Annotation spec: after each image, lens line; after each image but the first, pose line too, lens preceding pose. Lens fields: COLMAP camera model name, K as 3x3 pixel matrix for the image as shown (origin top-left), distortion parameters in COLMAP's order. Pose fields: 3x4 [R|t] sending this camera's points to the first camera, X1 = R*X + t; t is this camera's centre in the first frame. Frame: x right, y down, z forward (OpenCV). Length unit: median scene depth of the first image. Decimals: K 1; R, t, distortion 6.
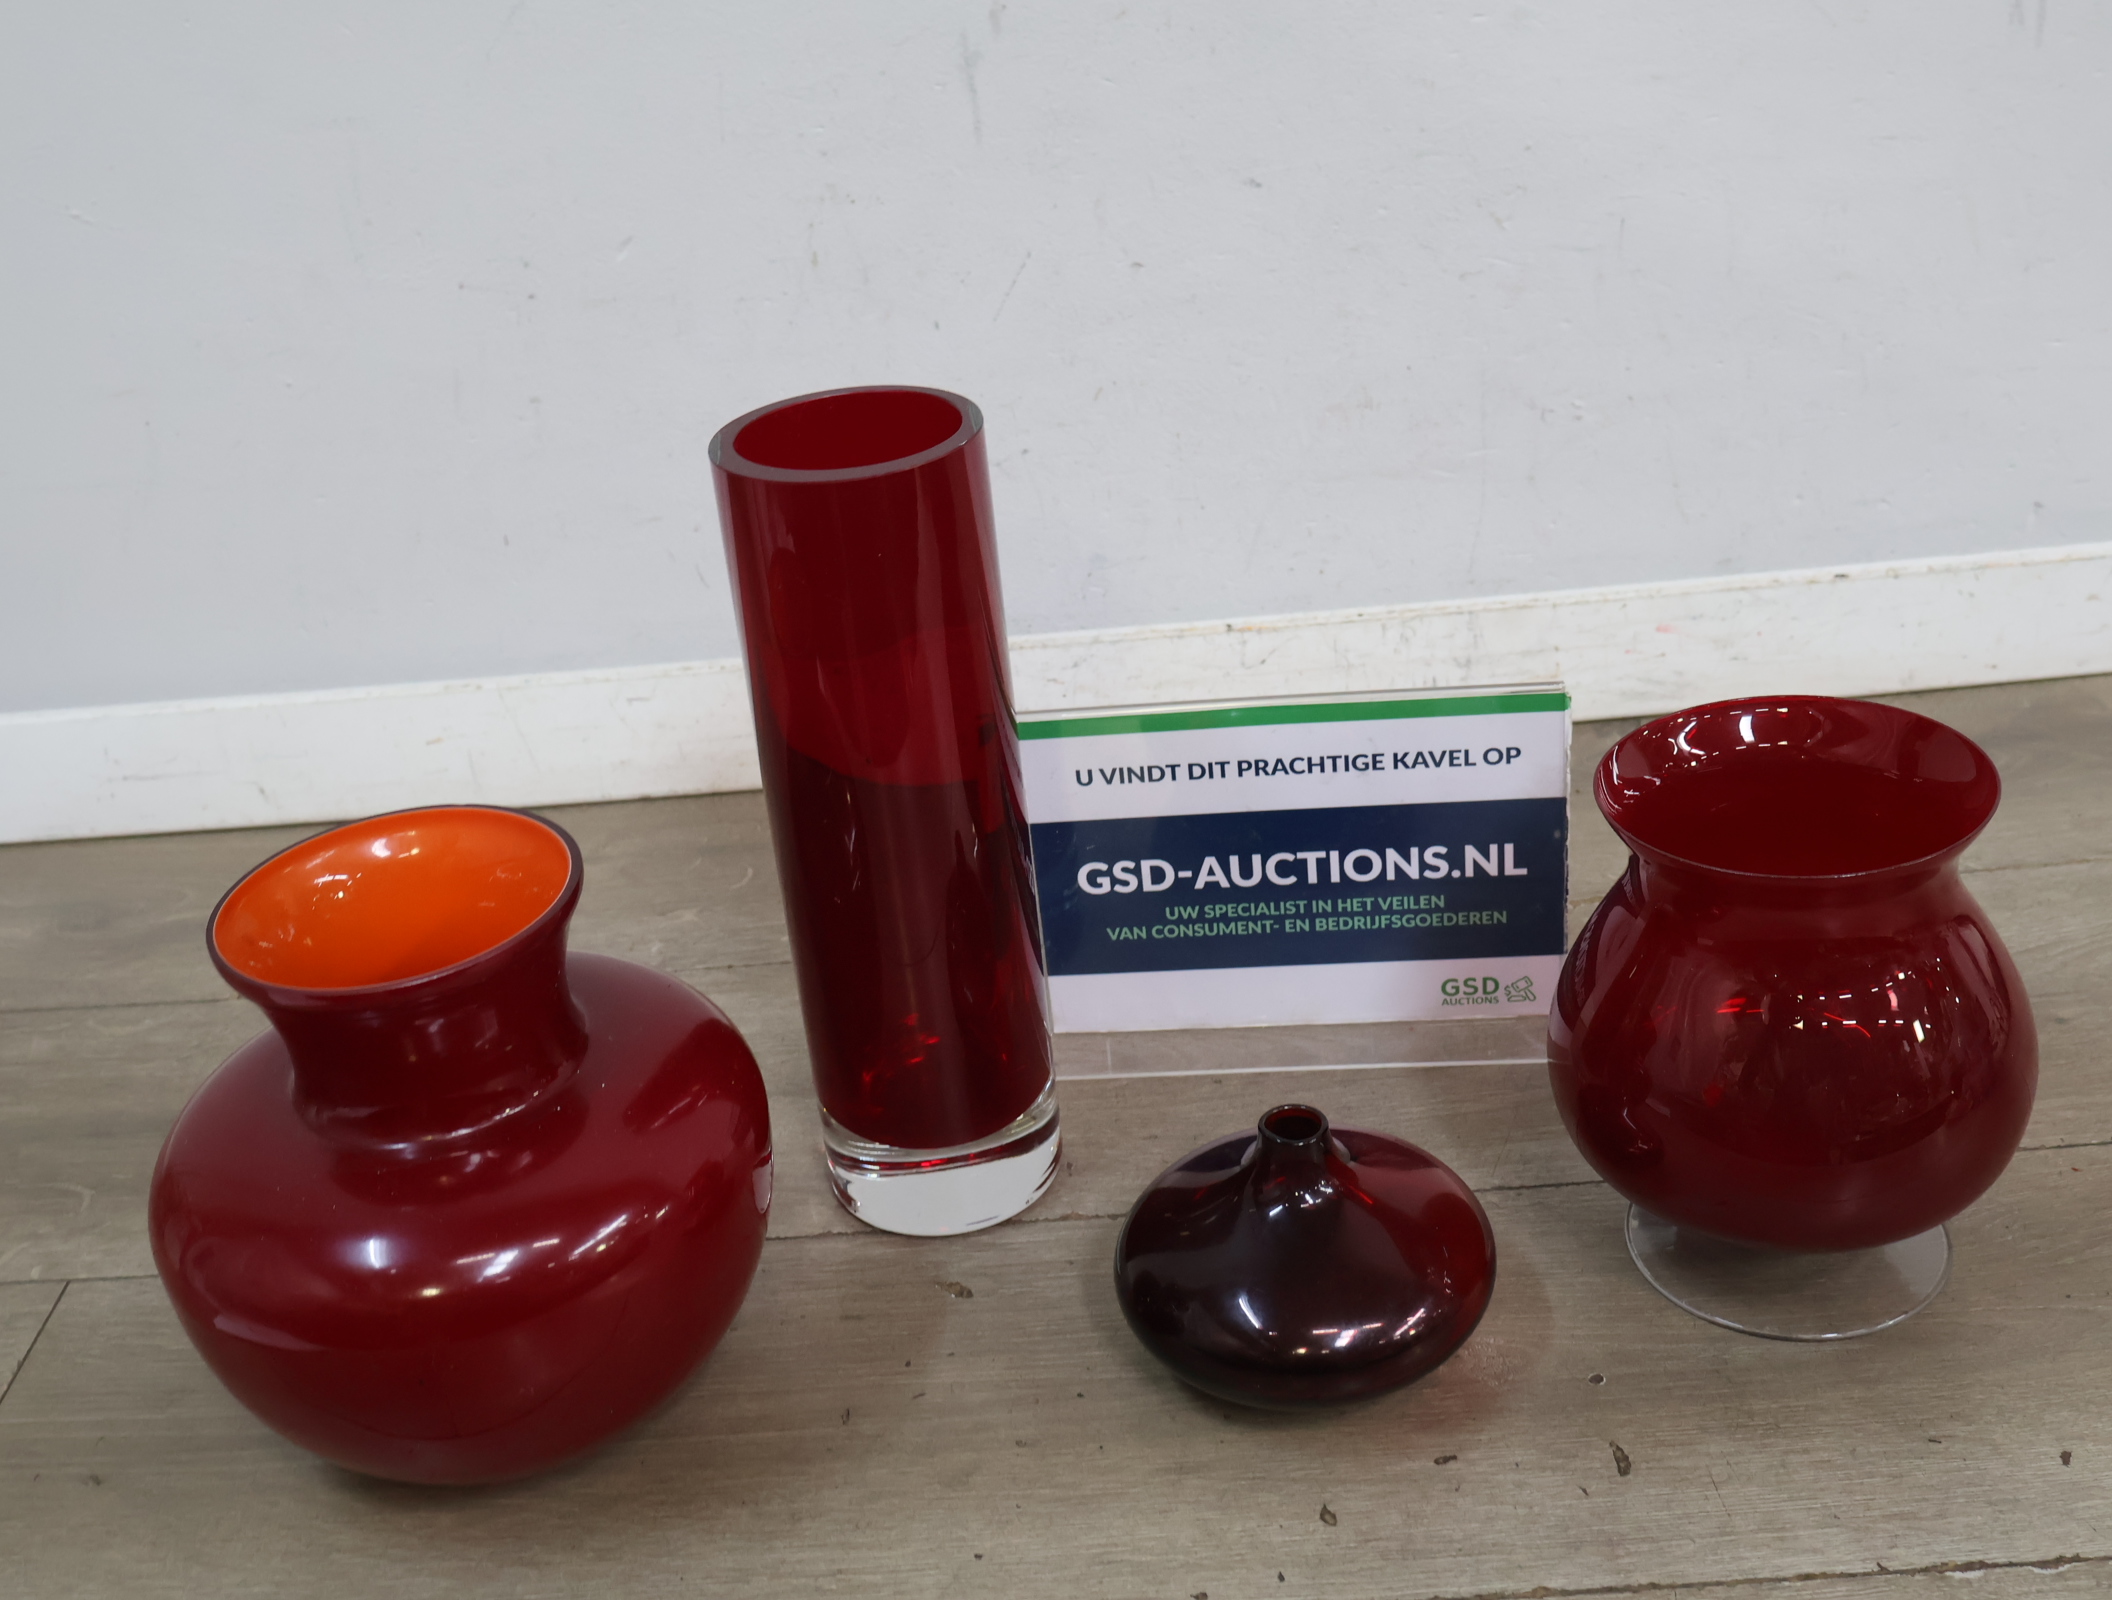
lens RADIAL K [[2390.0, 0, 1056.5], [0, 2390.0, 799.1], [0, 0, 1]] dist [0.008123, 0.000000]
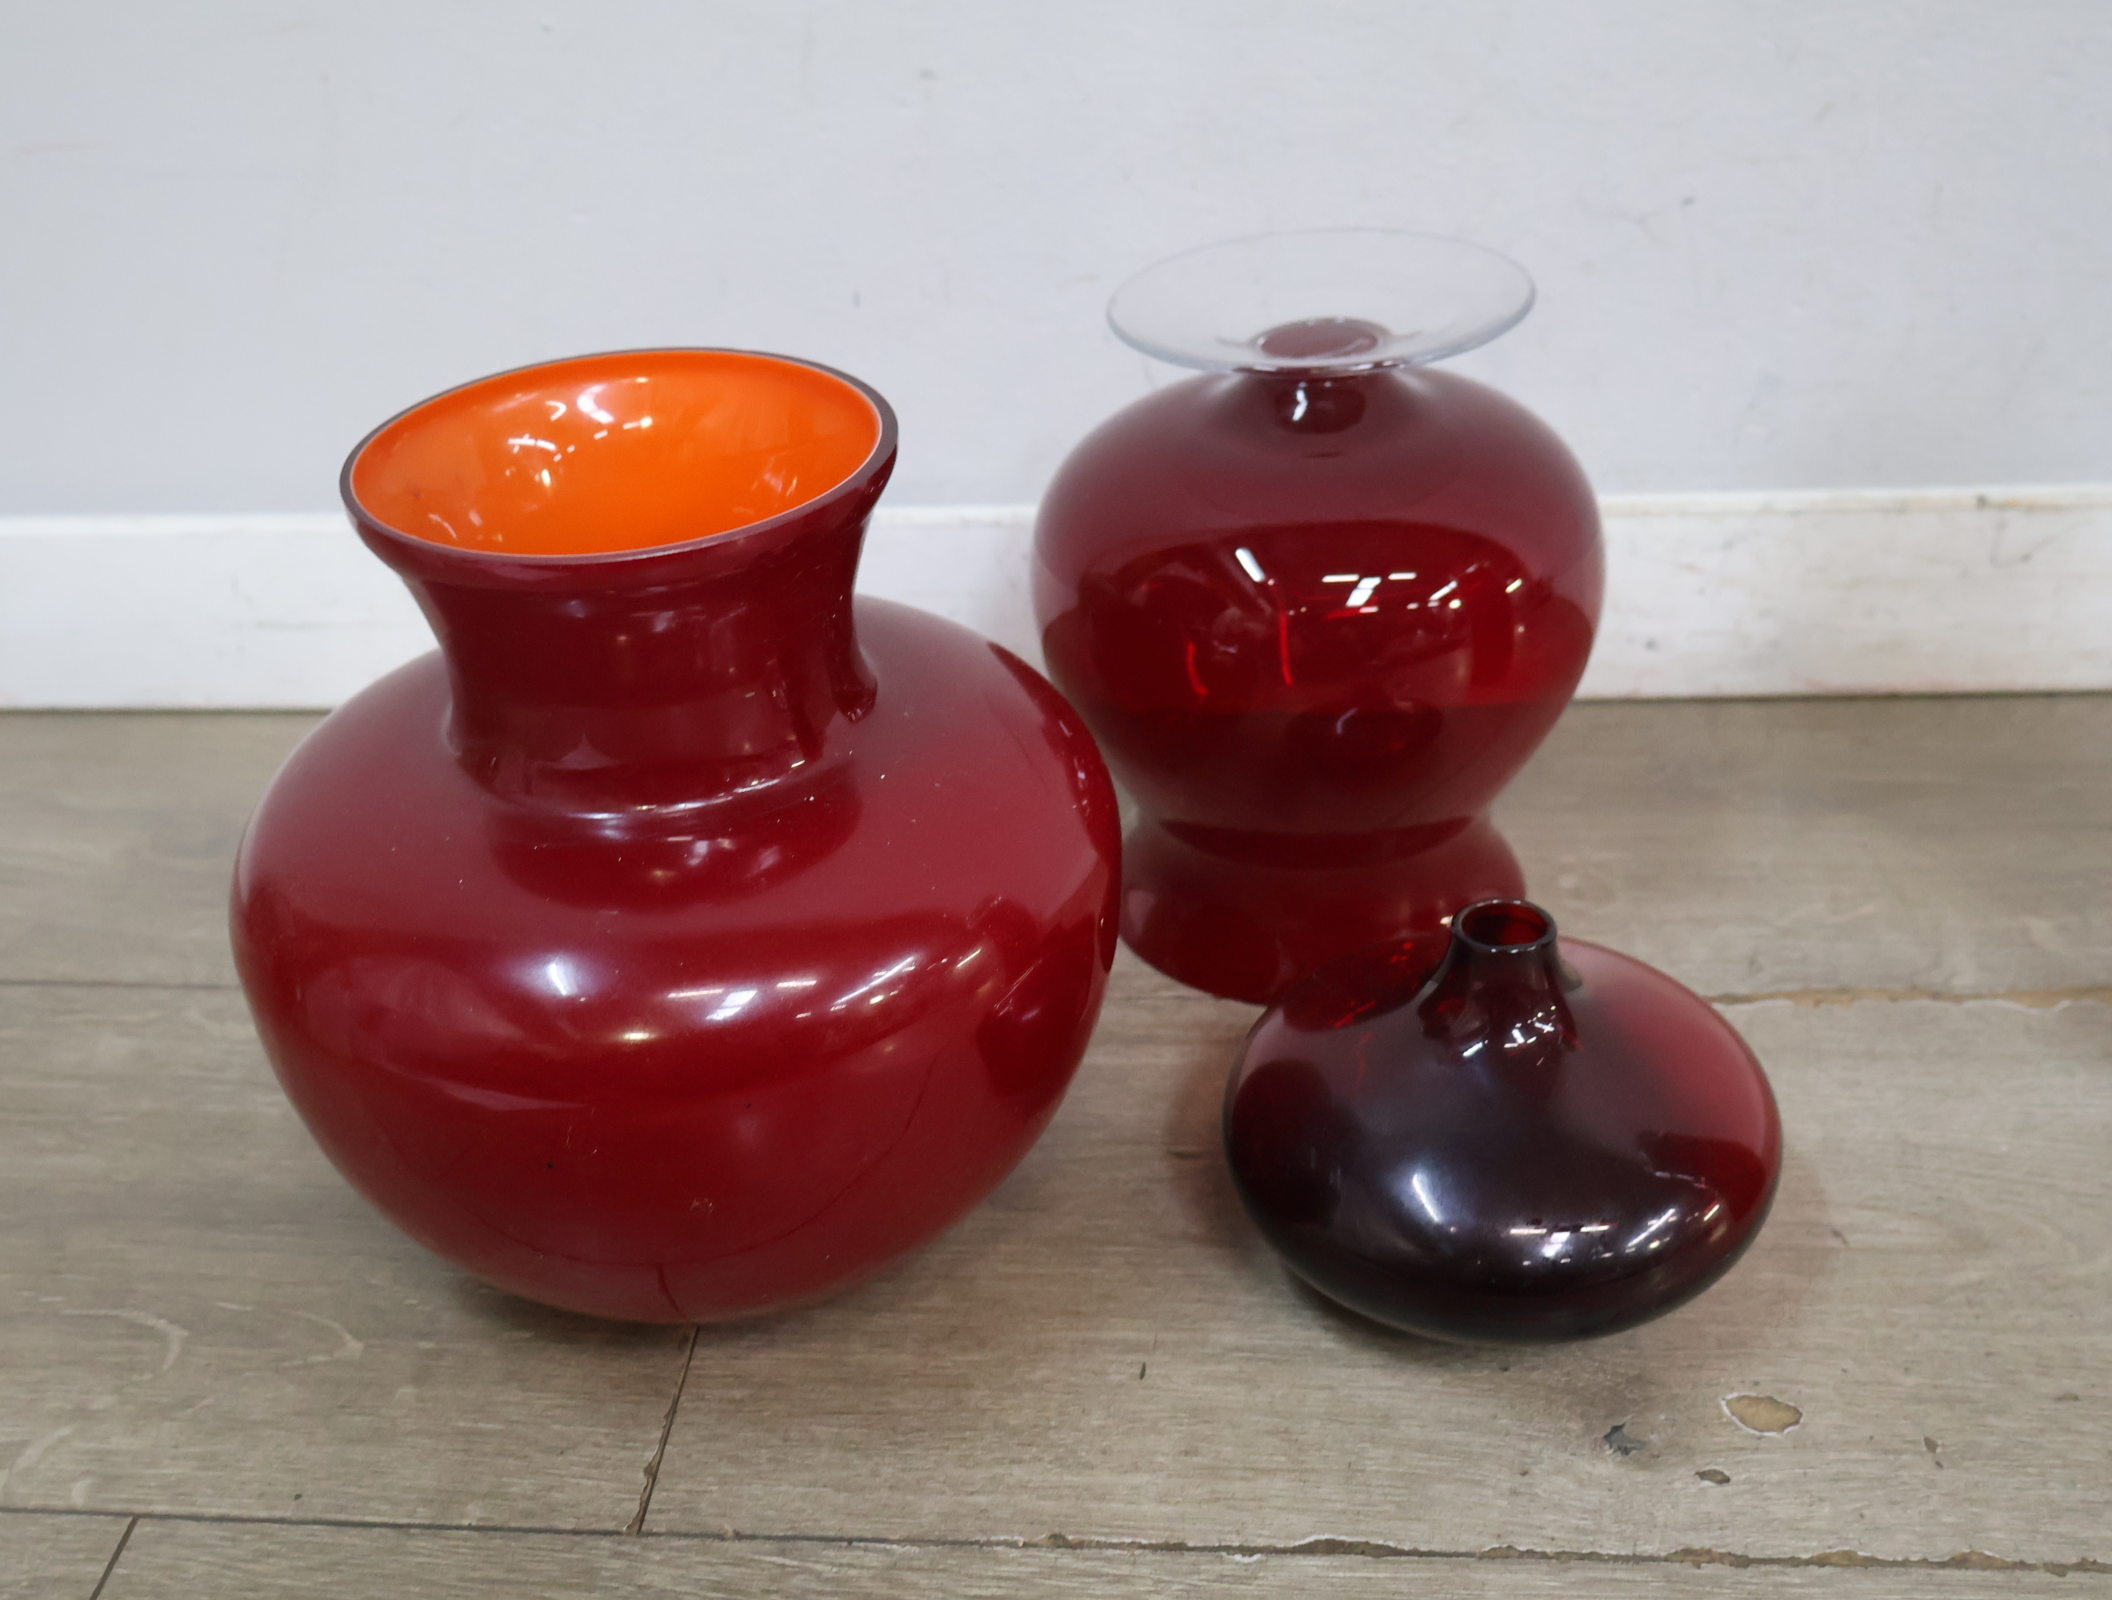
lens RADIAL K [[2390.0, 0, 1053.7], [0, 2390.0, 794.0], [0, 0, 1]] dist [0.008123, 0.000000]
pose [[0.997132, 0.066974, -0.035238, -0.160903], [-0.065428, 0.996916, 0.043336, -0.006098], [0.038032, -0.040906, 0.998439, 0.385709]]
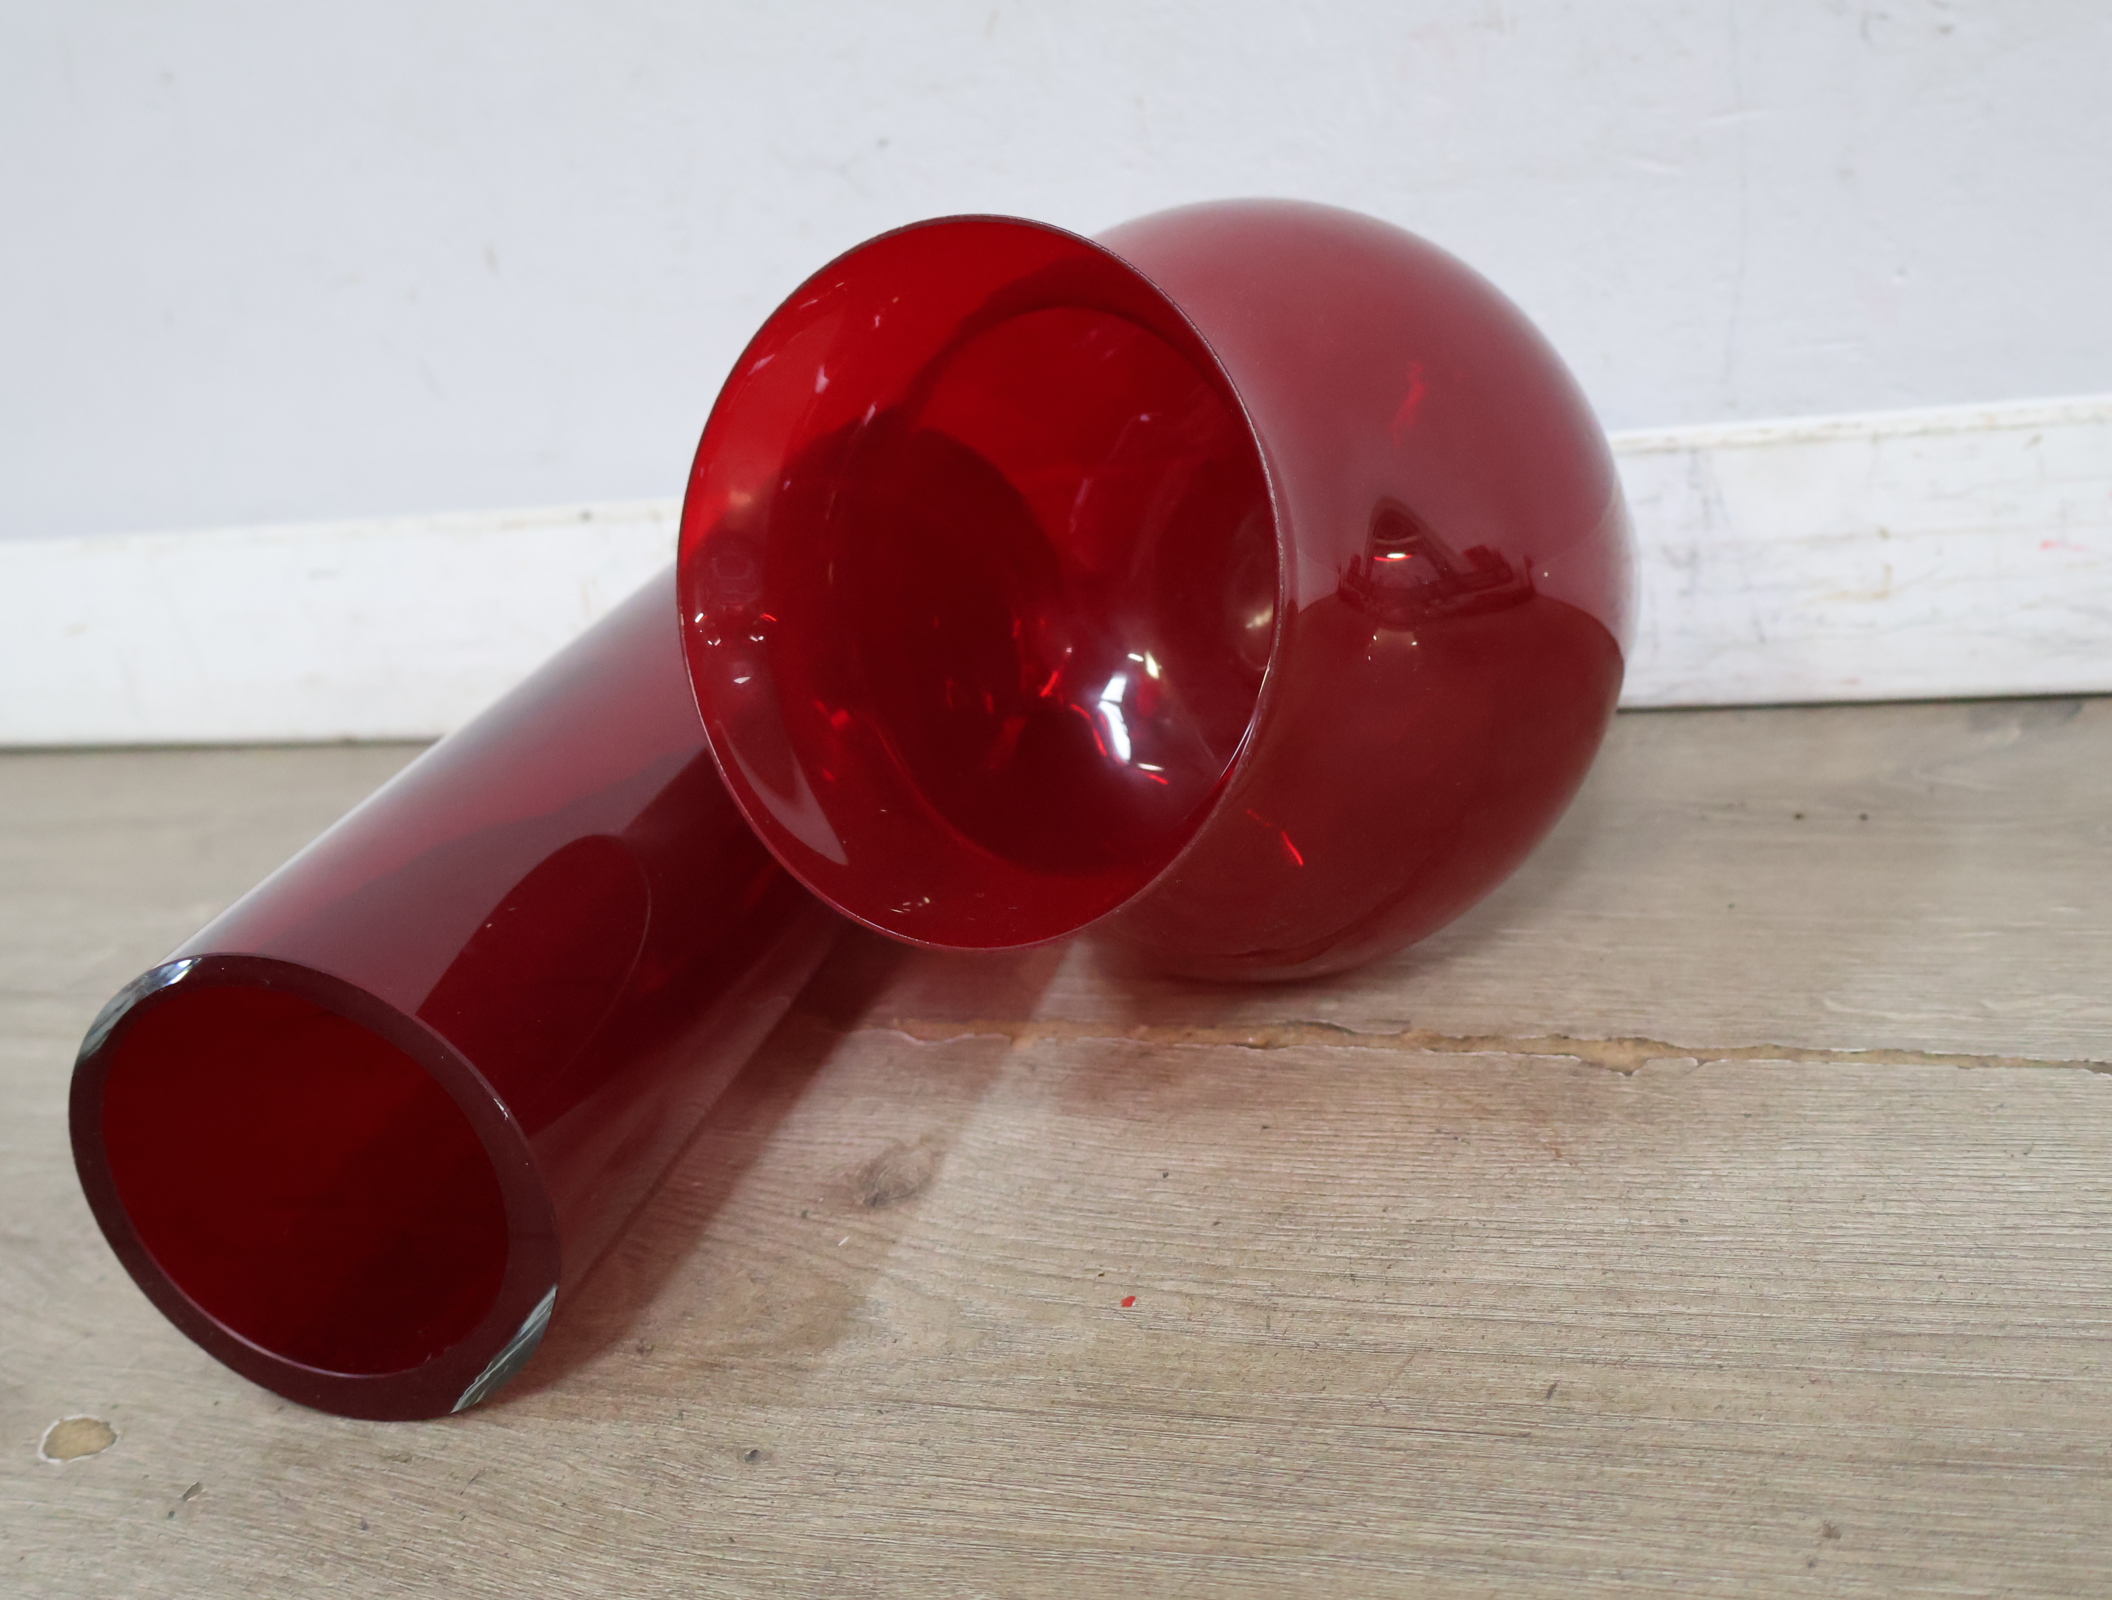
lens RADIAL K [[2390.0, 0, 1034.6], [0, 2390.0, 791.3], [0, 0, 1]] dist [0.008123, 0.000000]
pose [[0.926559, 0.072517, -0.369094, 0.254931], [-0.096717, 0.994180, -0.047465, 0.028752], [0.363504, 0.079677, 0.928179, 0.555968]]
